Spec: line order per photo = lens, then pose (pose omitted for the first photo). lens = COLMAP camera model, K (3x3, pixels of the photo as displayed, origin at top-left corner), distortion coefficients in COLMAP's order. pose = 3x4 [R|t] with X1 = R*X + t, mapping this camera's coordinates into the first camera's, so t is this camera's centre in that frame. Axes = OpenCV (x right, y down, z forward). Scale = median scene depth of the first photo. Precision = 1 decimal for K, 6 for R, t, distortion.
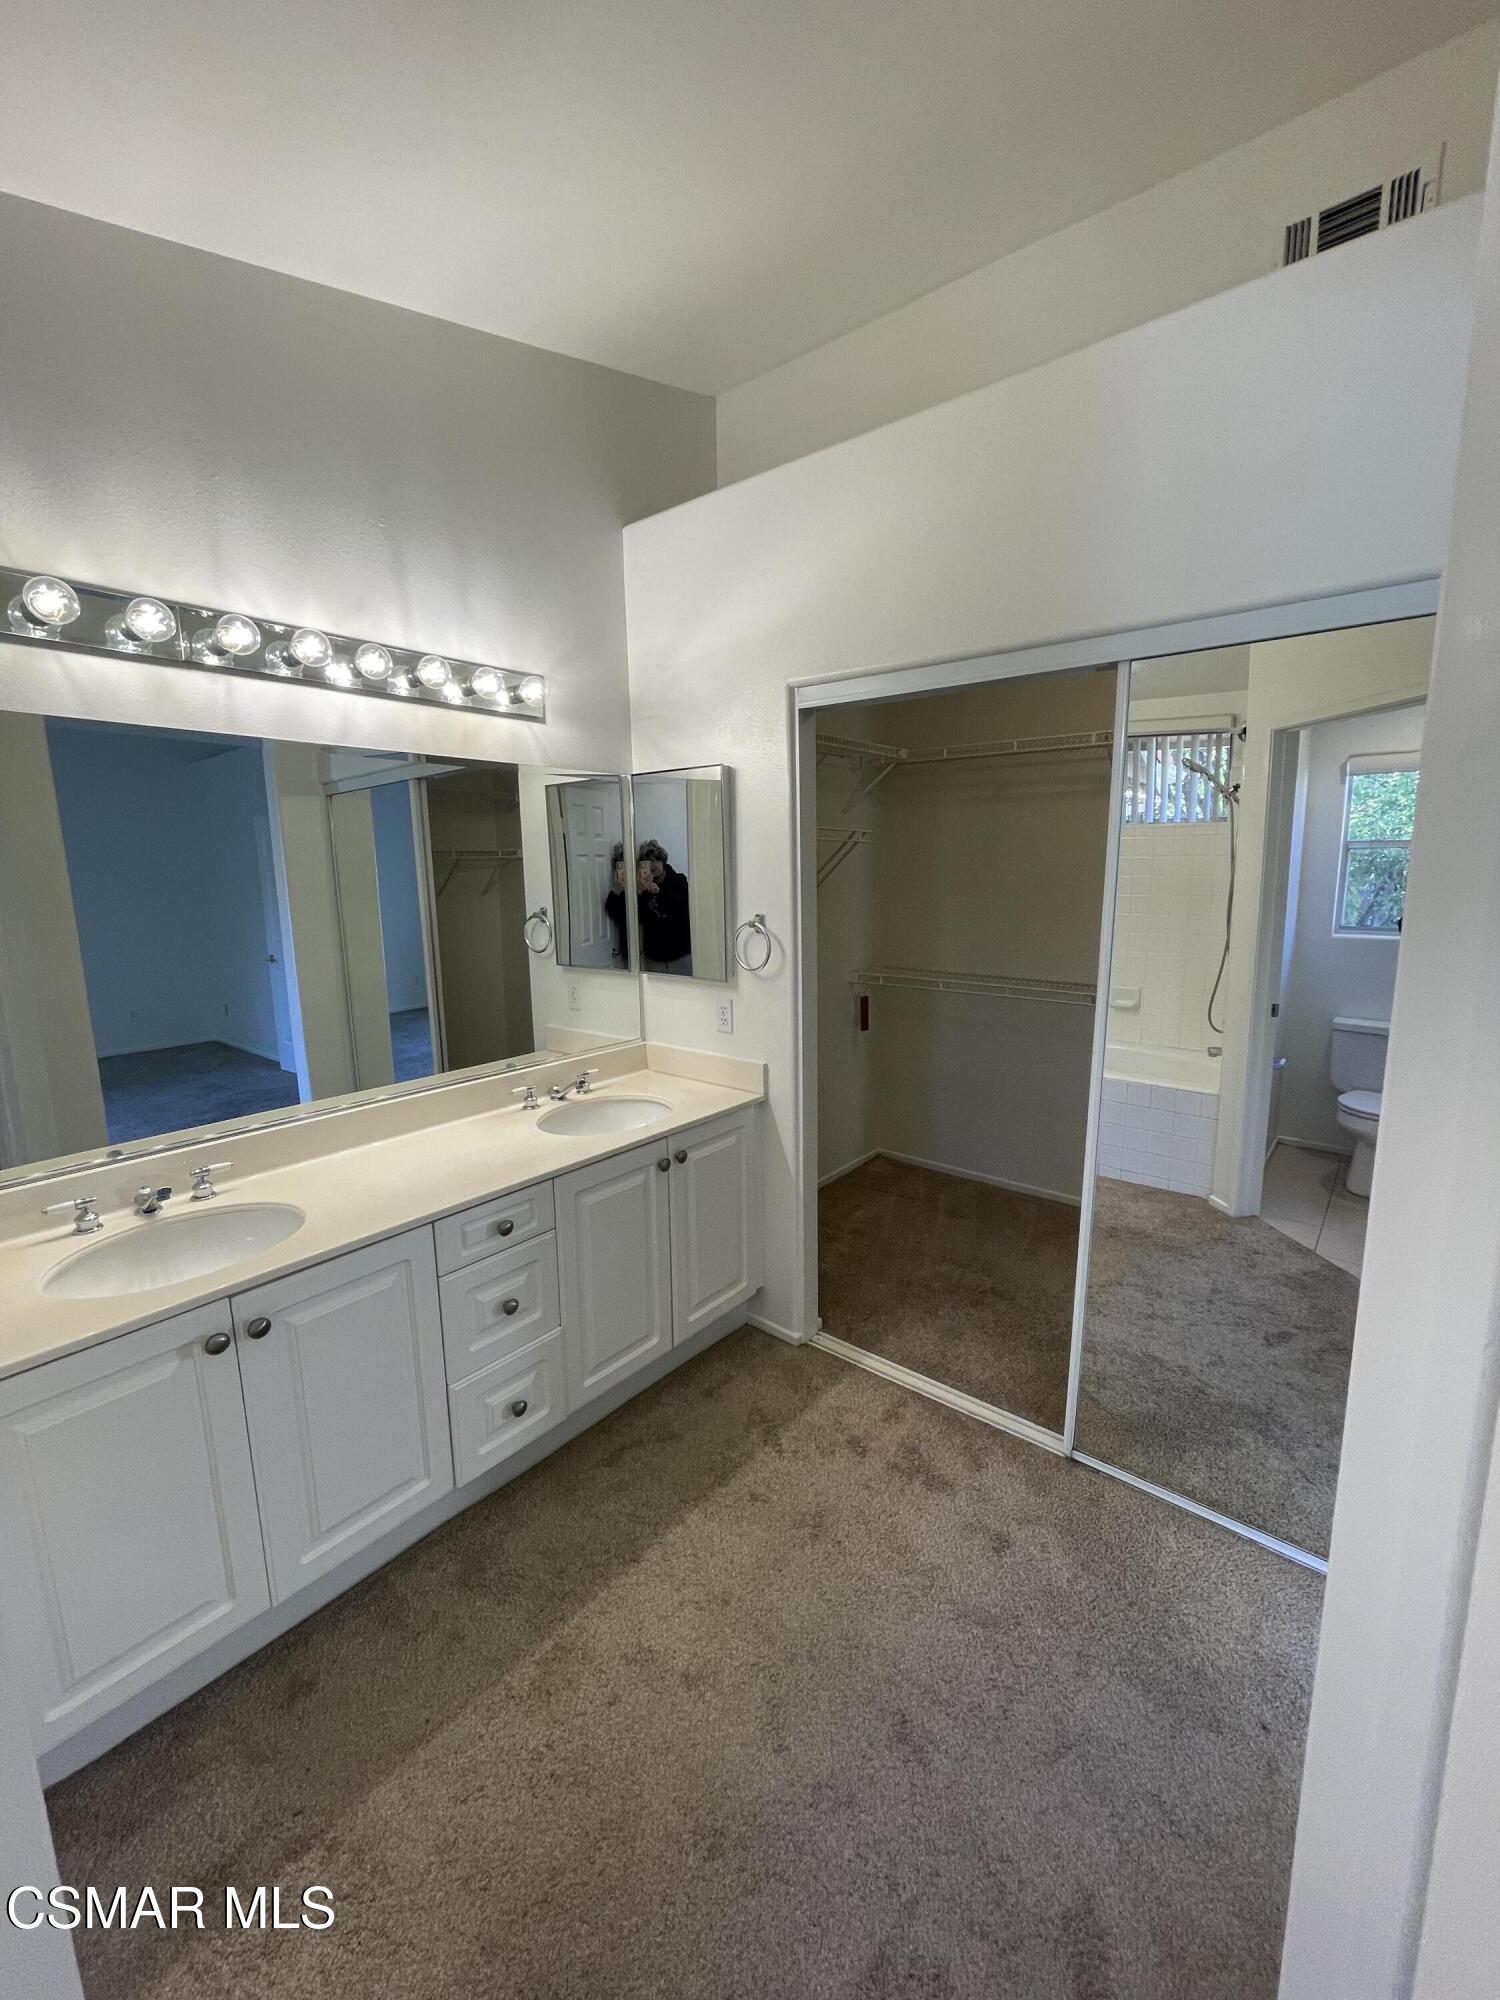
lens RADIAL K [[792.3, 0, 750.0], [0, 792.3, 1000.0], [0, 0, 1]] dist [0.001219, 0.000091]
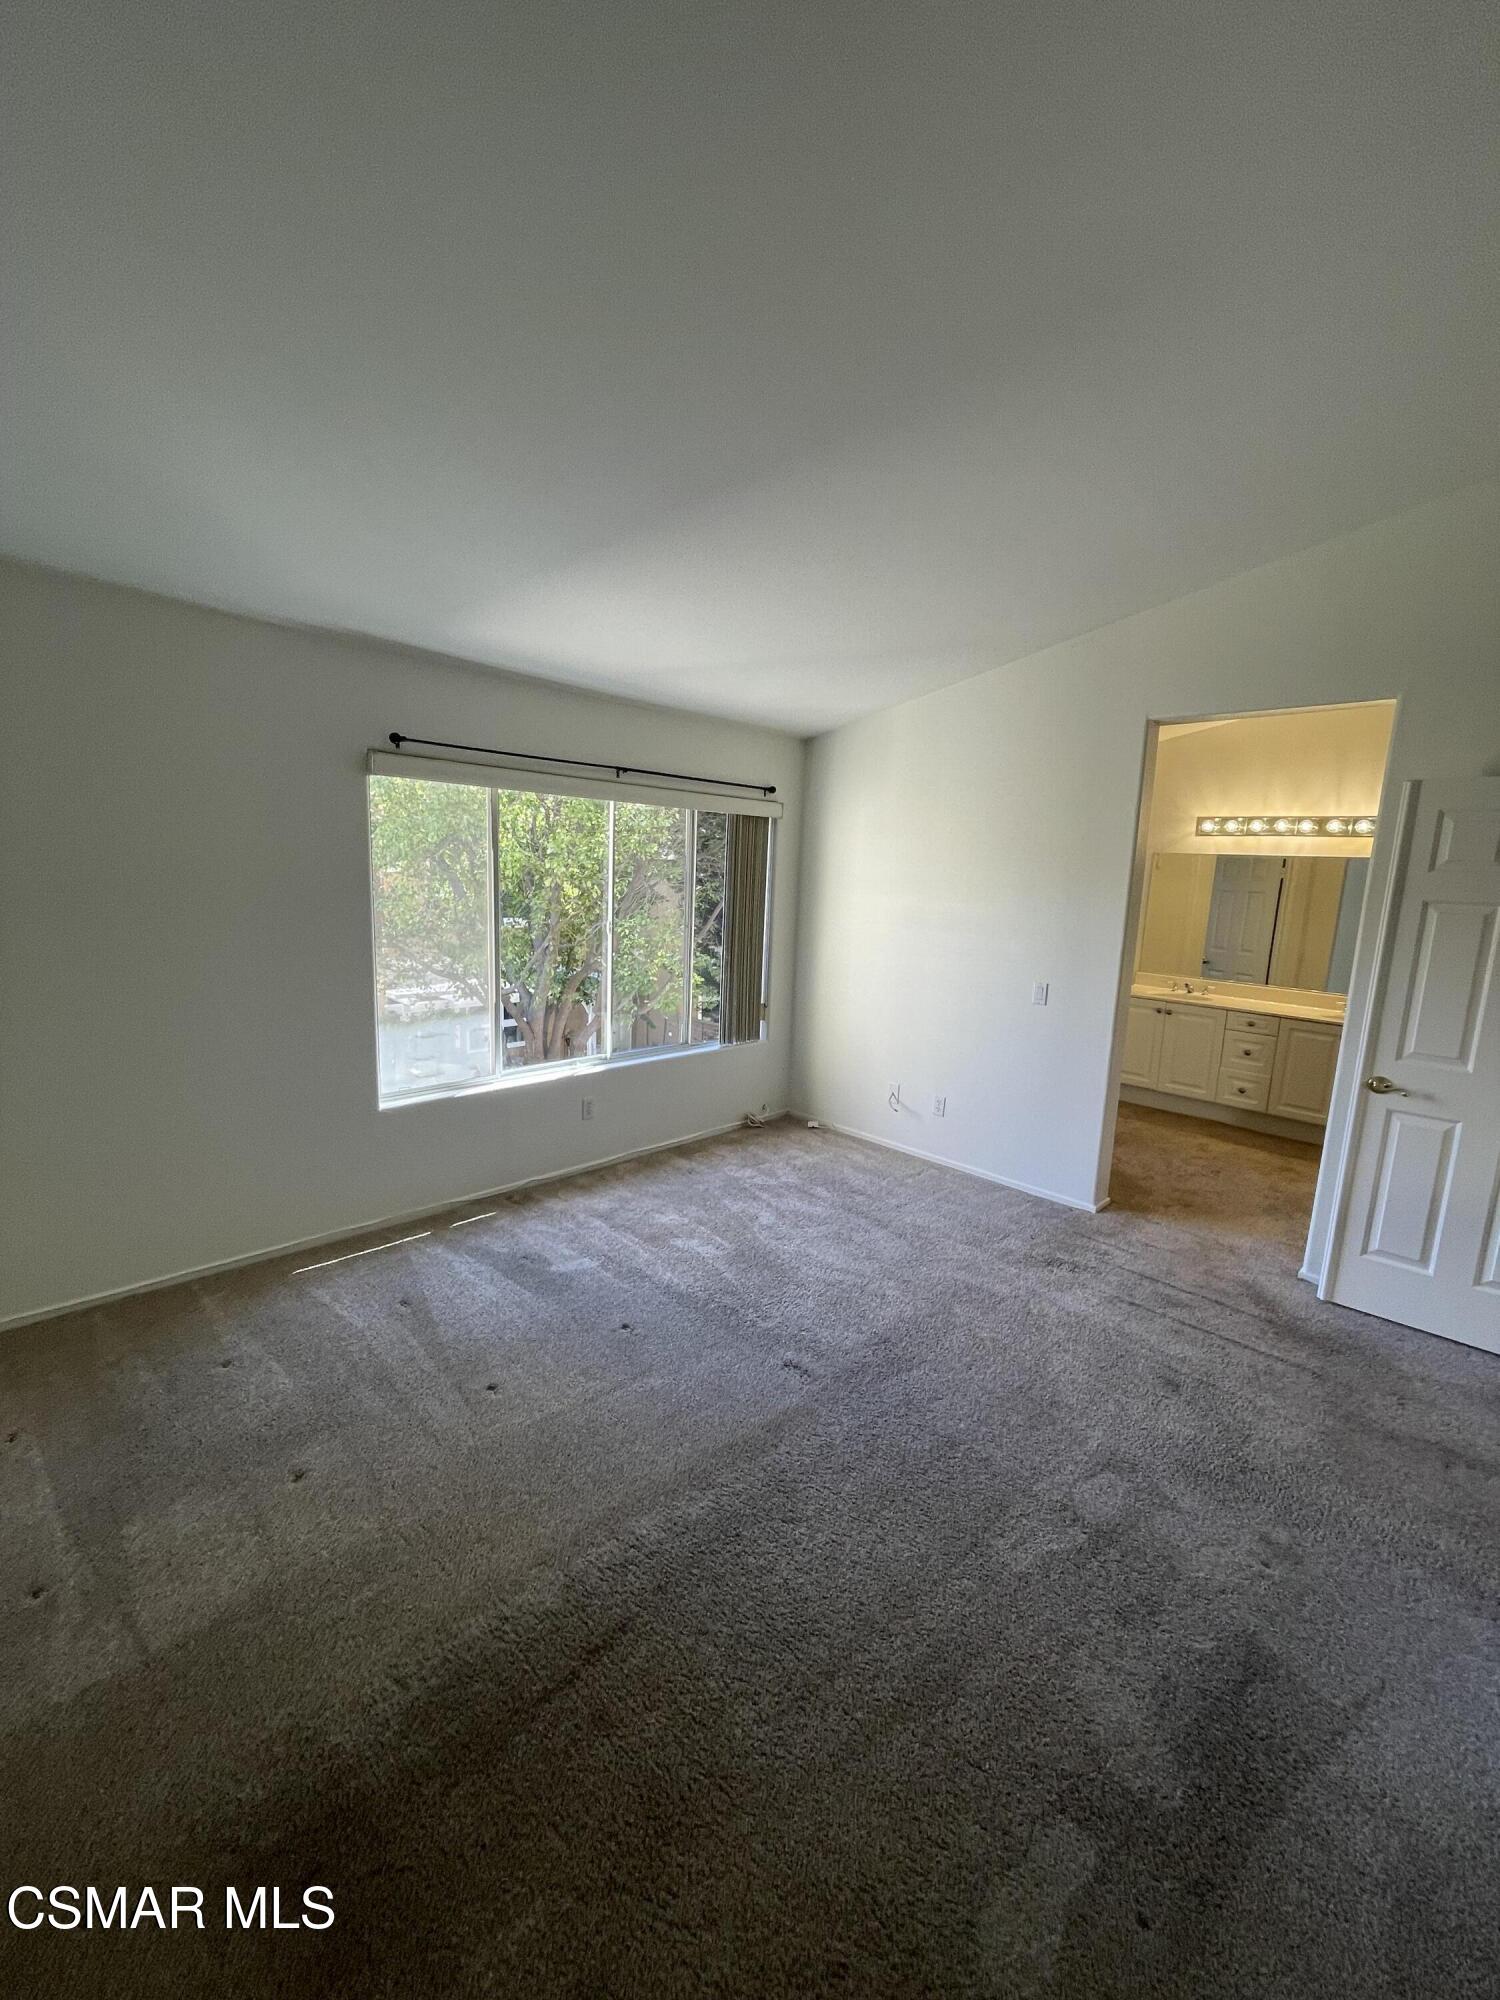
lens RADIAL K [[806.2, 0, 750.0], [0, 806.2, 1000.0], [0, 0, 1]] dist [0.000823, 0.000081]
pose [[-0.098881, 0.176783, -0.979270, 2.722050], [-0.199698, 0.960548, 0.193568, -0.000763], [0.974855, 0.214699, -0.059677, -0.623837]]
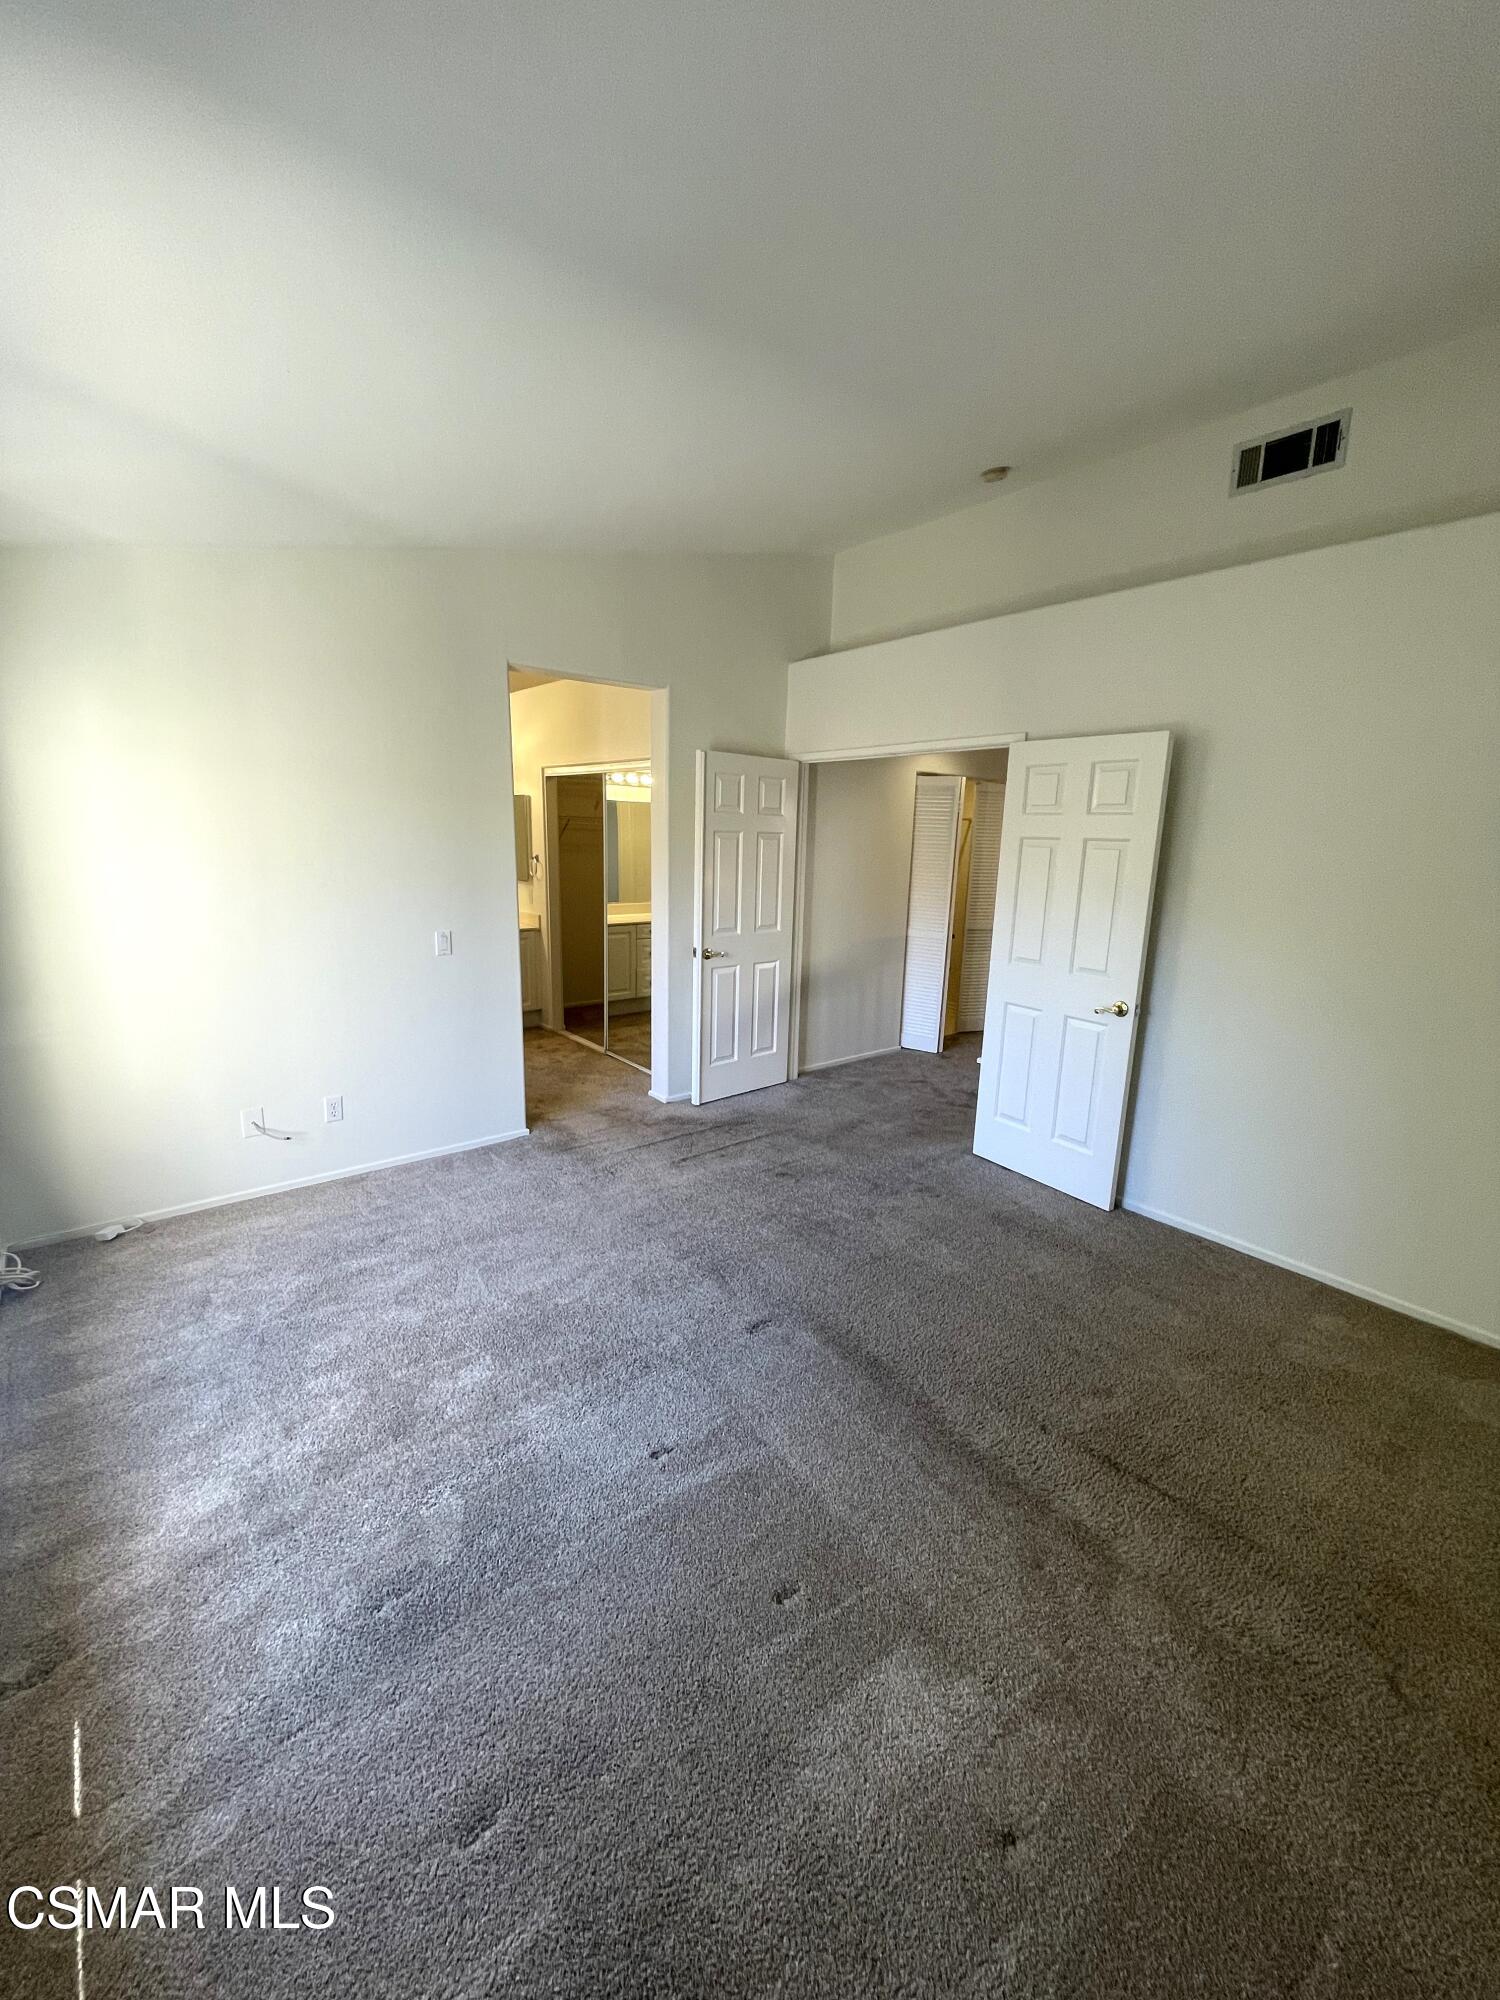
lens RADIAL K [[806.2, 0, 750.0], [0, 806.2, 1000.0], [0, 0, 1]] dist [0.000823, 0.000081]
pose [[0.977518, 0.081562, -0.194439, 1.621662], [-0.073759, 0.996166, 0.047051, 0.246661], [0.197531, -0.031651, 0.979785, -1.907298]]
